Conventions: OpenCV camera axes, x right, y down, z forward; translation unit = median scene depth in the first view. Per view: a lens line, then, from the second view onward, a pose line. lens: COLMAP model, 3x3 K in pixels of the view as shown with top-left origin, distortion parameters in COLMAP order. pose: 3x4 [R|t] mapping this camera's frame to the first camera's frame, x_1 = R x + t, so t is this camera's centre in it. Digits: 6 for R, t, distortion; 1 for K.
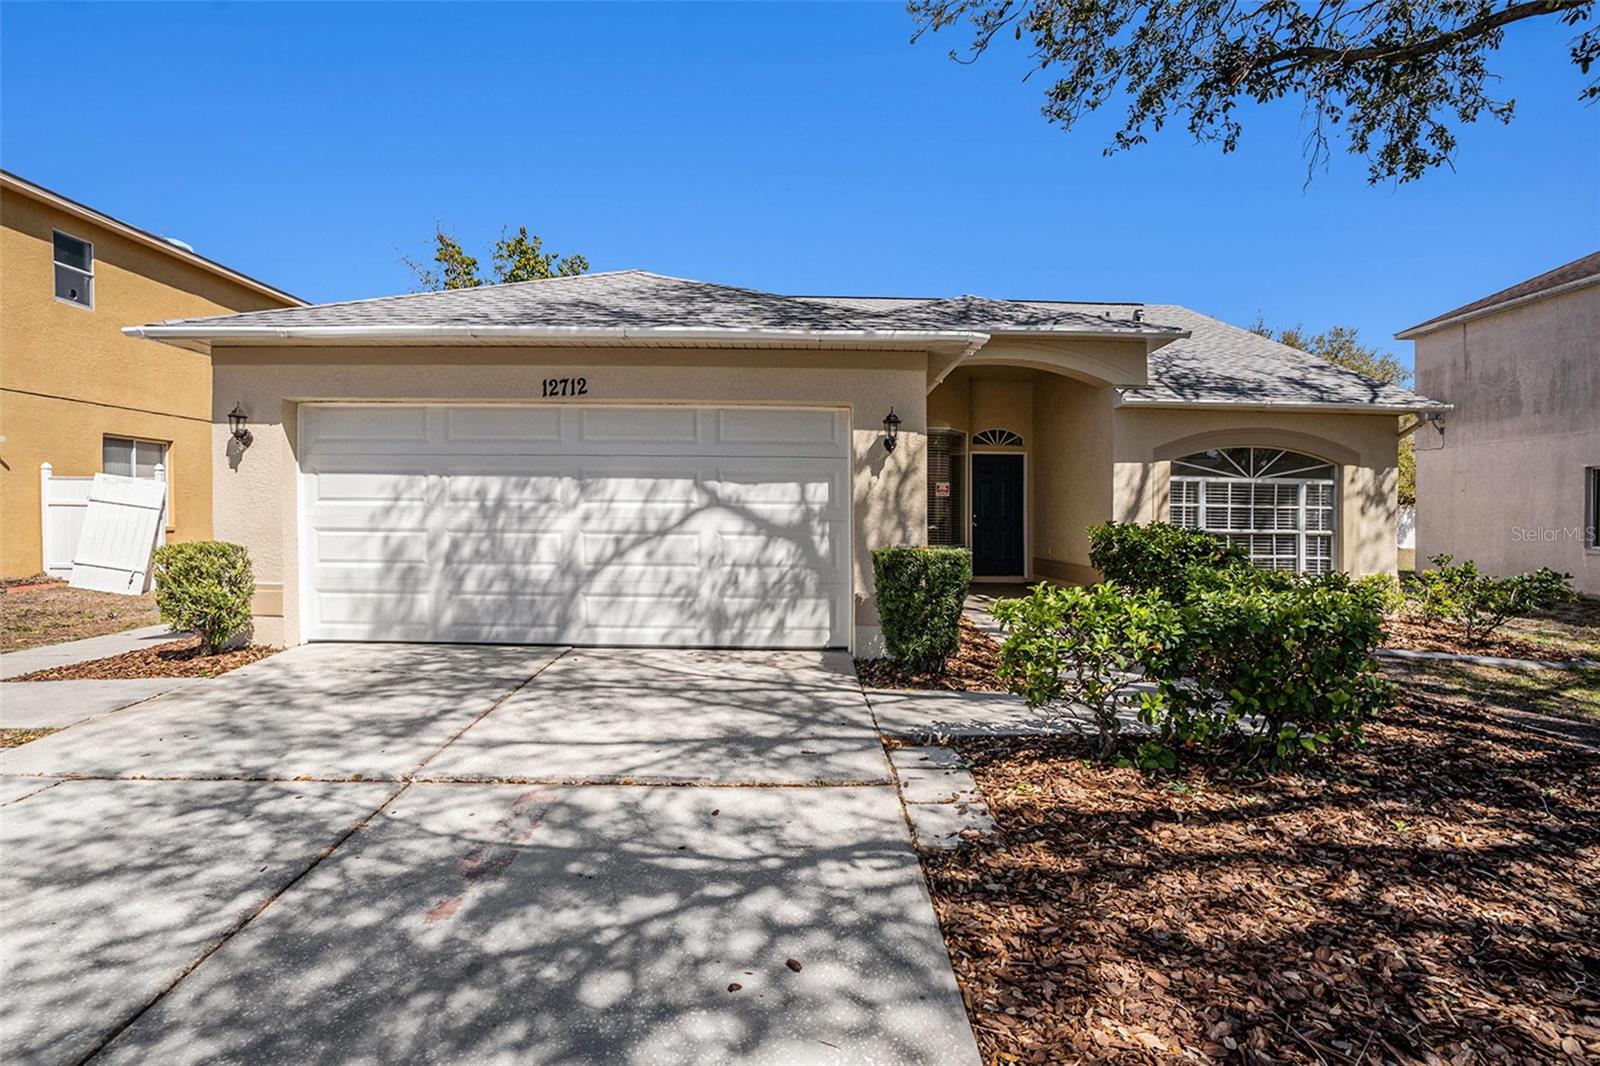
lens RADIAL K [[803.9, 0, 801.7], [0, 803.9, 523.2], [0, 0, 1]] dist [-0.025328, 0.000656]
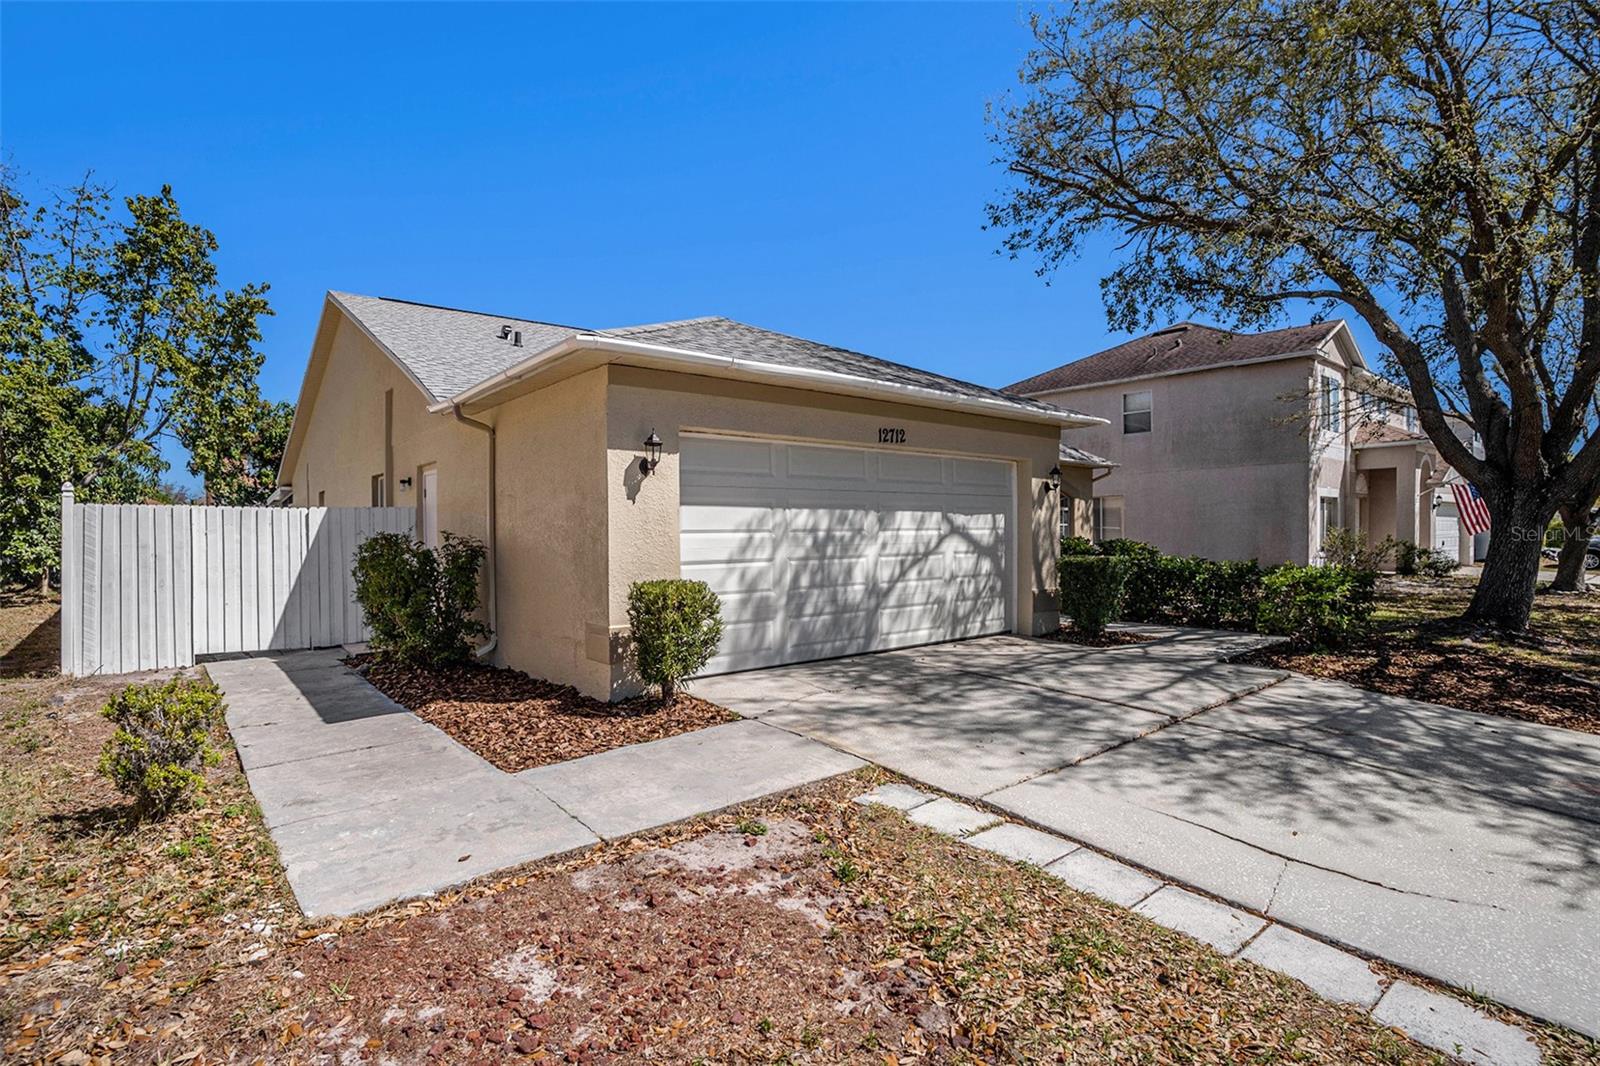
lens RADIAL K [[795.7, 0, 804.9], [0, 795.7, 501.2], [0, 0, 1]] dist [-0.071727, 0.054612]
pose [[0.761989, 0.008651, 0.647533, -1.122340], [0.016237, 0.999341, -0.032459, -0.034155], [-0.647387, 0.035248, 0.761346, 0.176430]]
